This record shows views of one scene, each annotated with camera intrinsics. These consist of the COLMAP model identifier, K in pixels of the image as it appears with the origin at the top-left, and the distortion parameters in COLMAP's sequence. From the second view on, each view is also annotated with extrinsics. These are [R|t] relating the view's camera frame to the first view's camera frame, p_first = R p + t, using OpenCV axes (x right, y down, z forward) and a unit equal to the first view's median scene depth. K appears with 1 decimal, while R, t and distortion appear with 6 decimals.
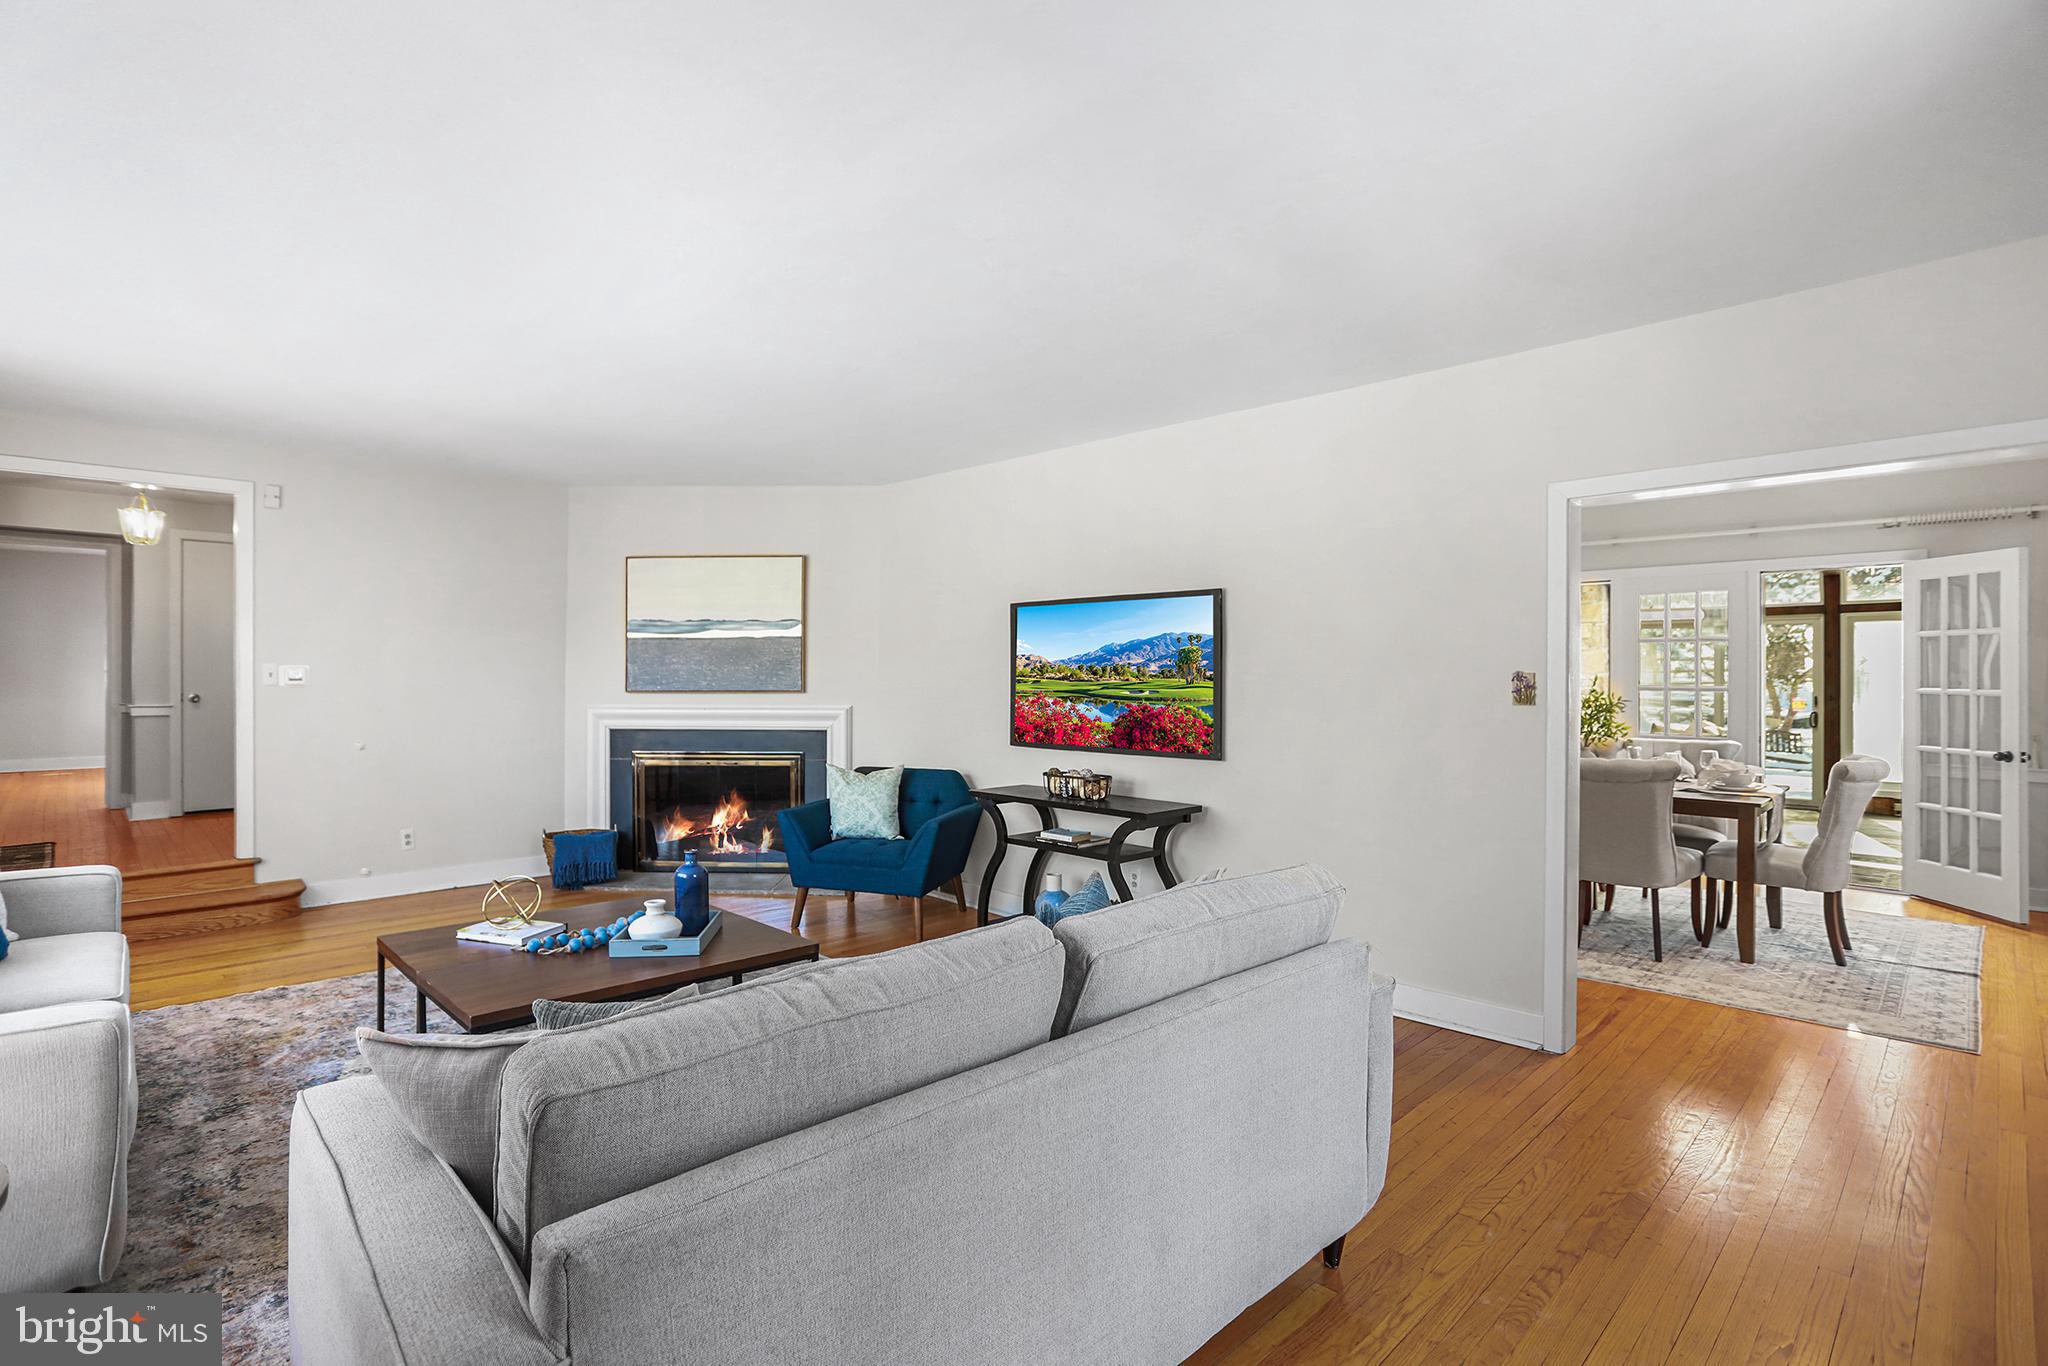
lens RADIAL K [[980.1, 0, 1022.1], [0, 980.1, 676.5], [0, 0, 1]] dist [-0.048162, 0.023878]
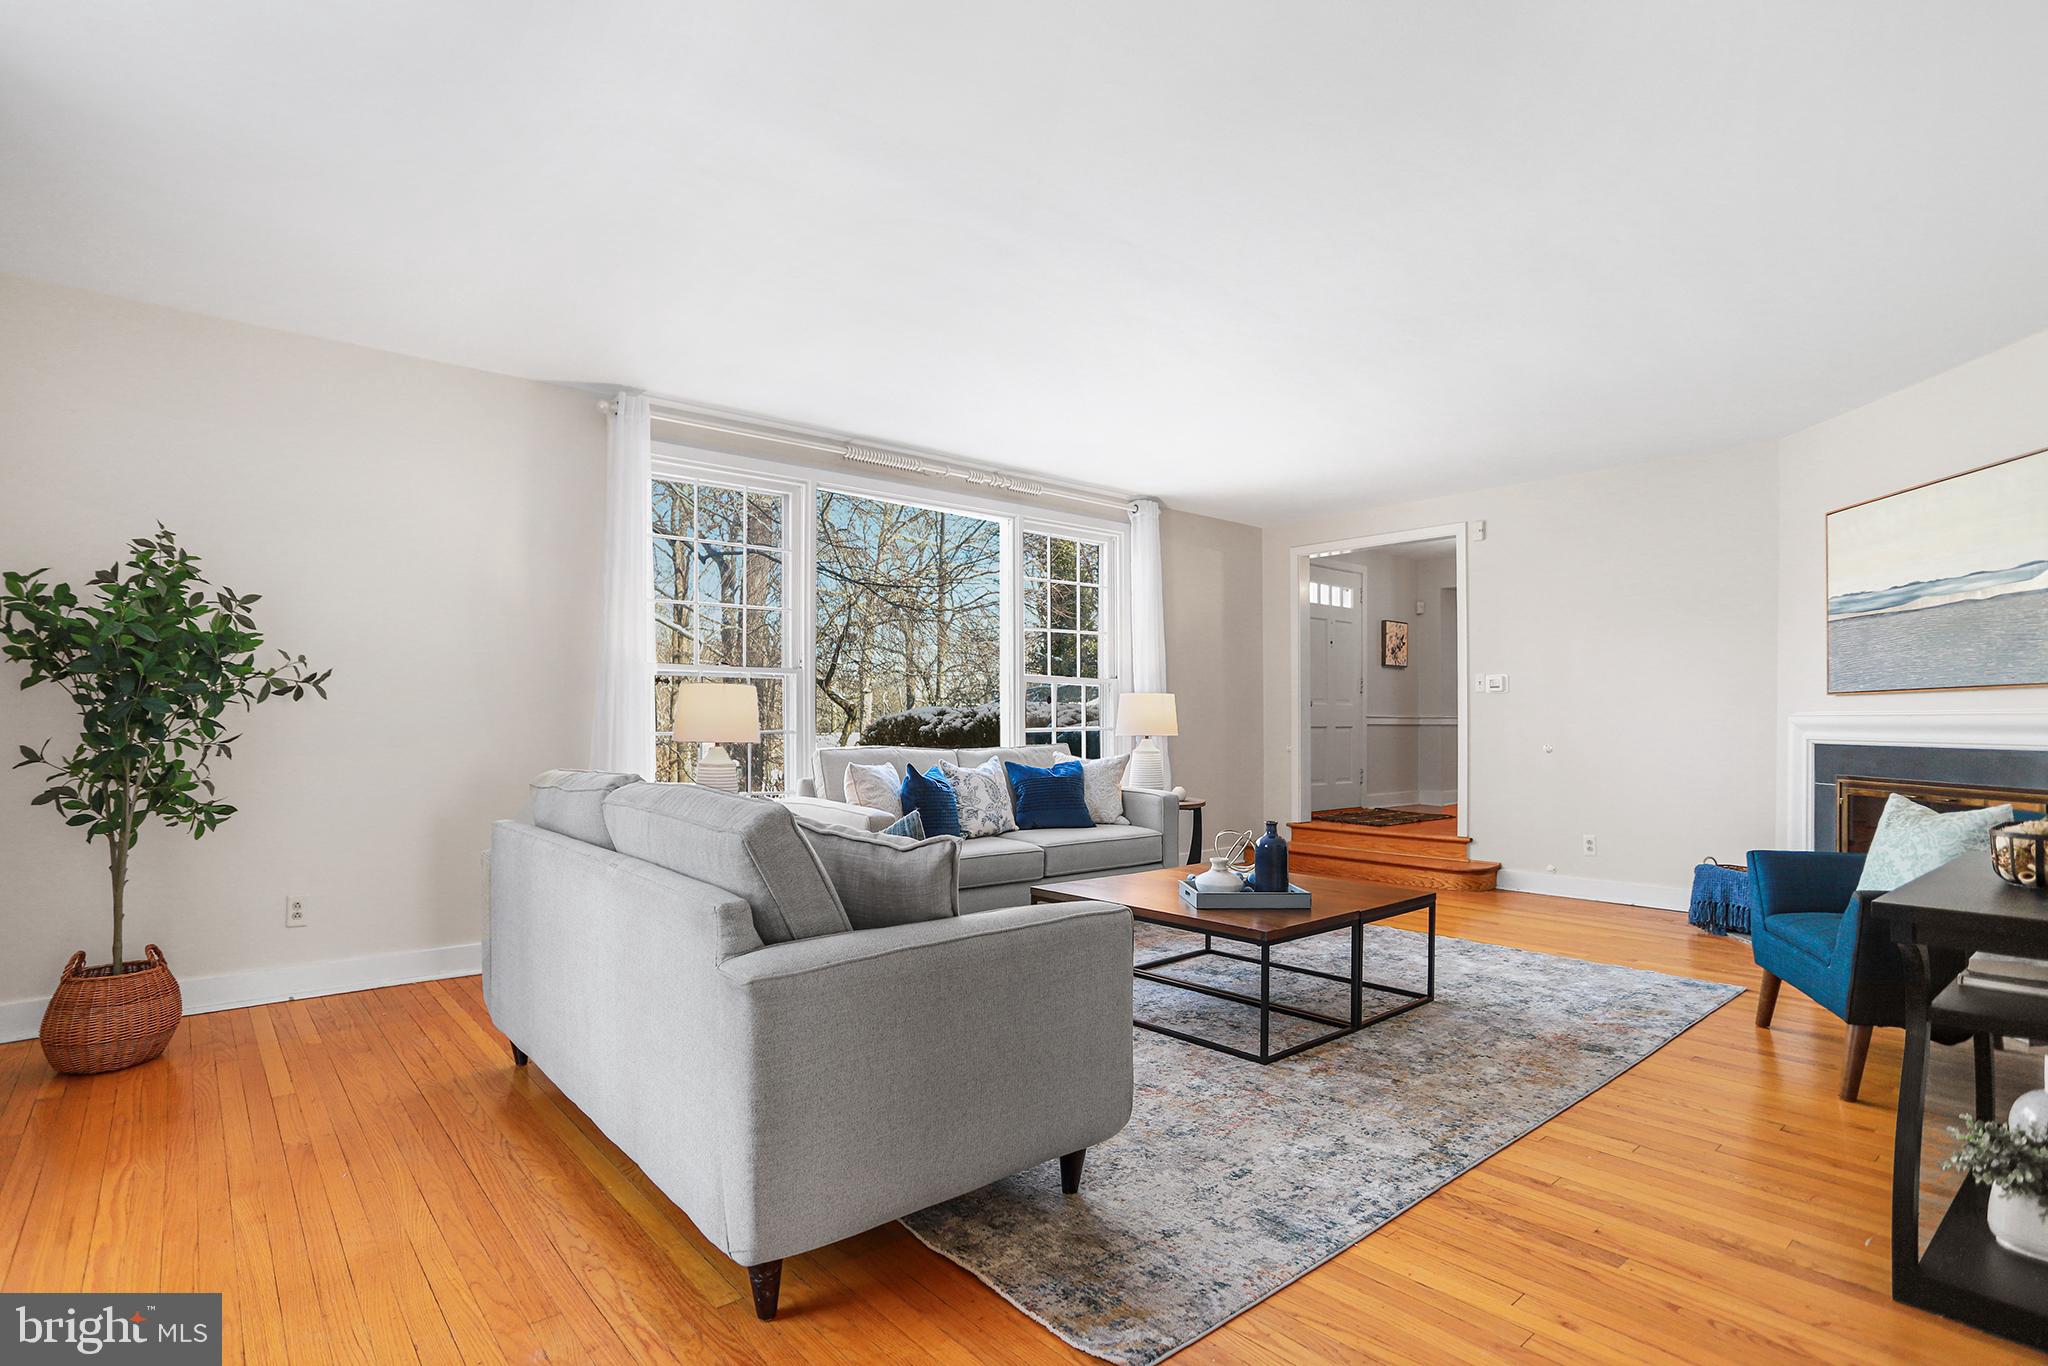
lens RADIAL K [[998.4, 0, 1017.1], [0, 998.4, 722.8], [0, 0, 1]] dist [-0.049319, 0.025214]
pose [[-0.067212, -0.000660, -0.997739, 0.407686], [-0.003789, 0.999993, -0.000406, 0.043186], [0.997732, 0.003753, -0.067214, 0.459330]]
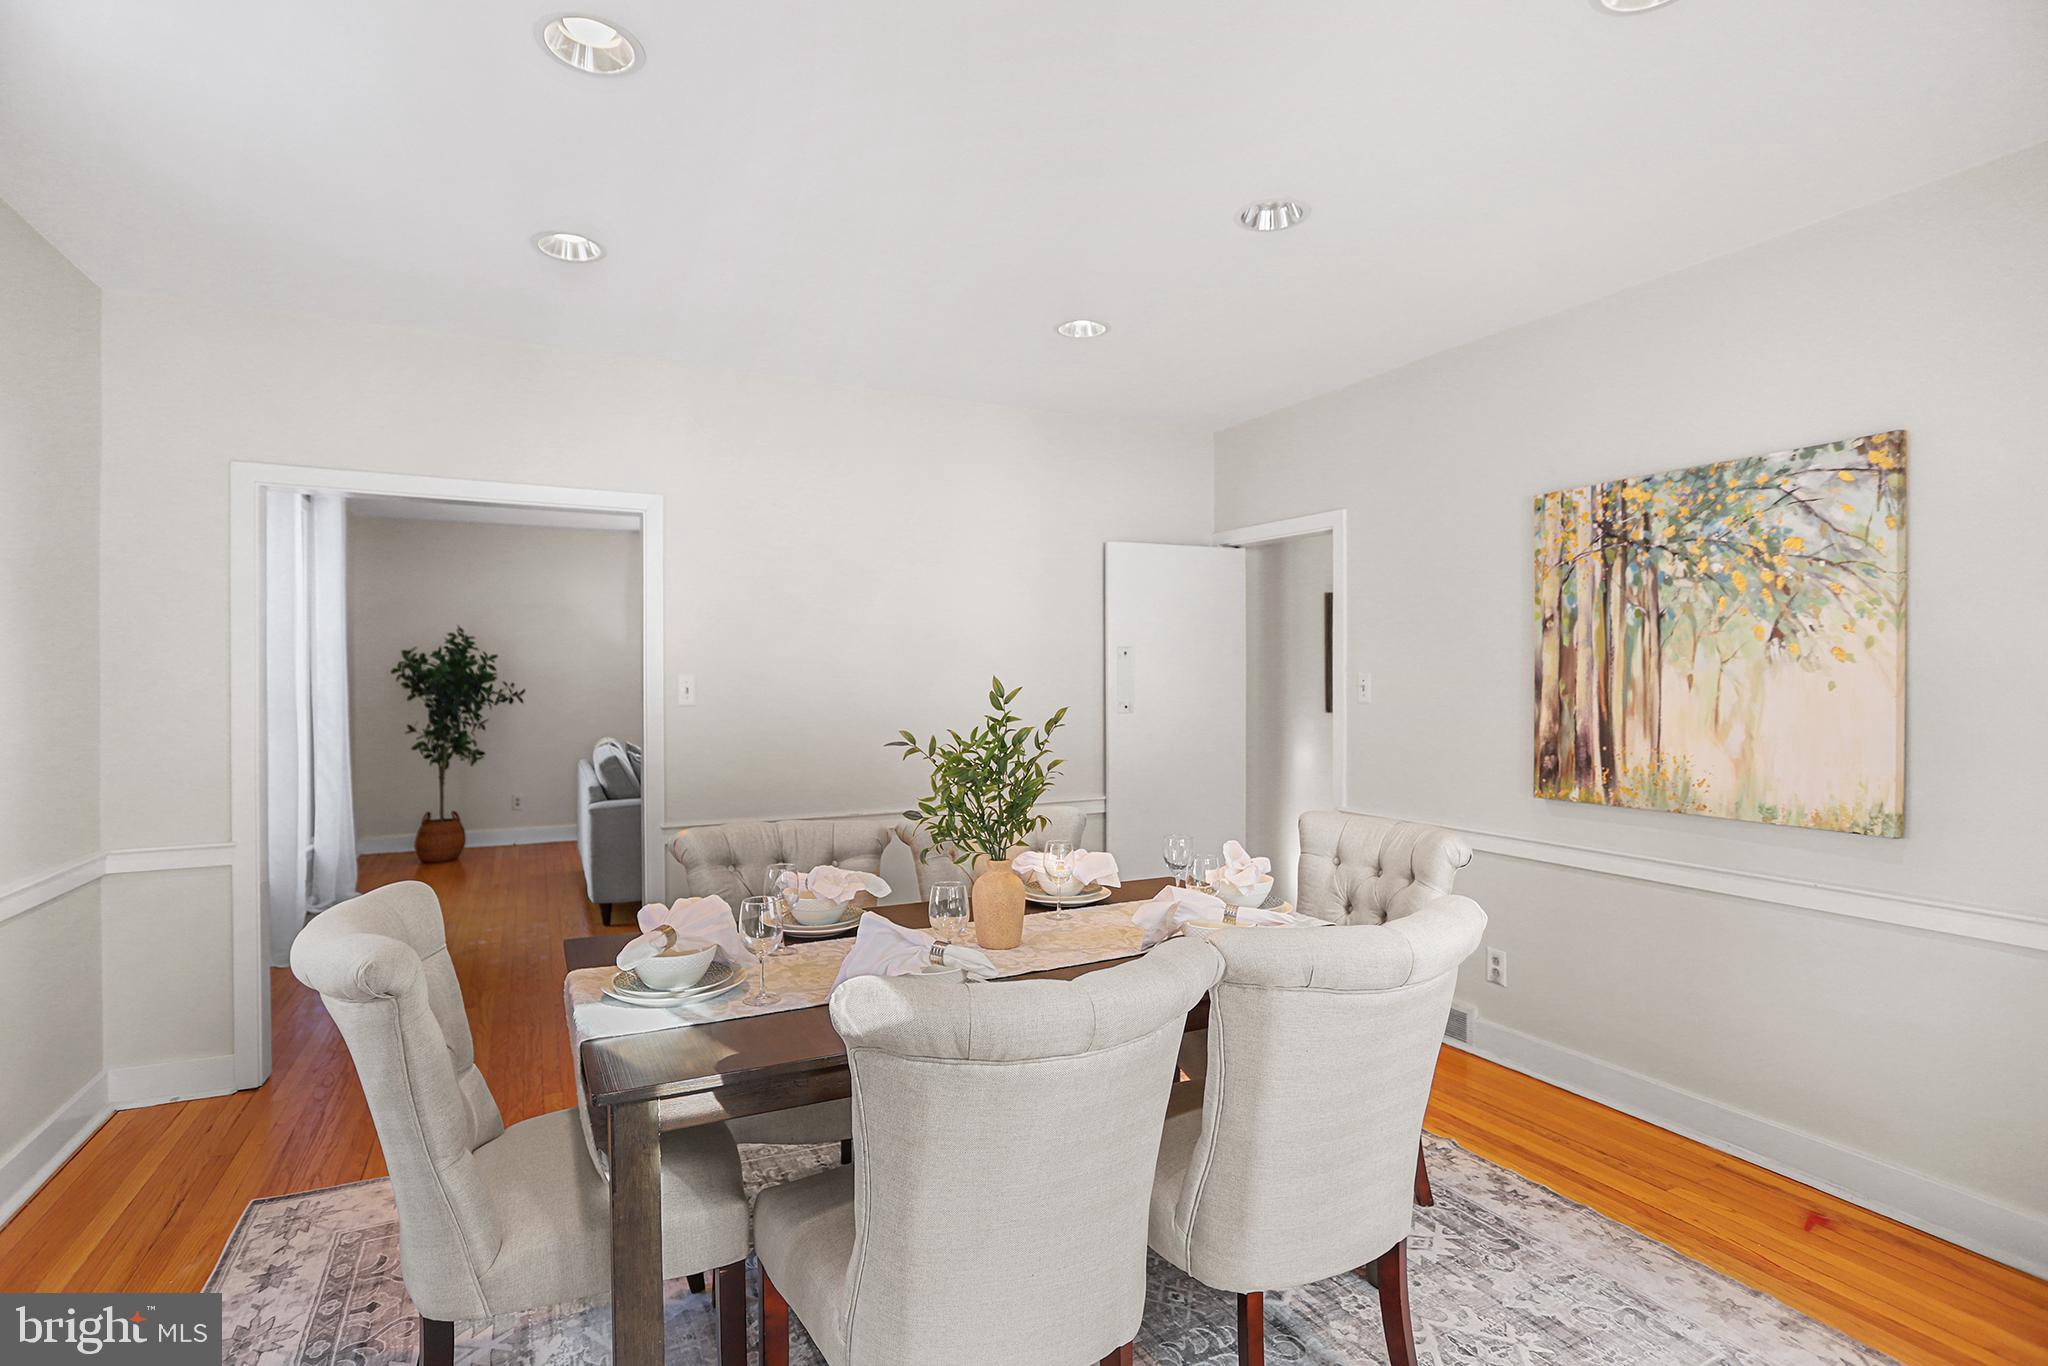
lens RADIAL K [[980.1, 0, 1022.1], [0, 980.1, 676.5], [0, 0, 1]] dist [-0.048162, 0.023878]
pose [[-0.303606, -0.001425, -0.952797, 0.825045], [-0.001322, 0.999999, -0.001074, -0.000539], [0.952797, 0.000933, -0.303608, 0.972138]]
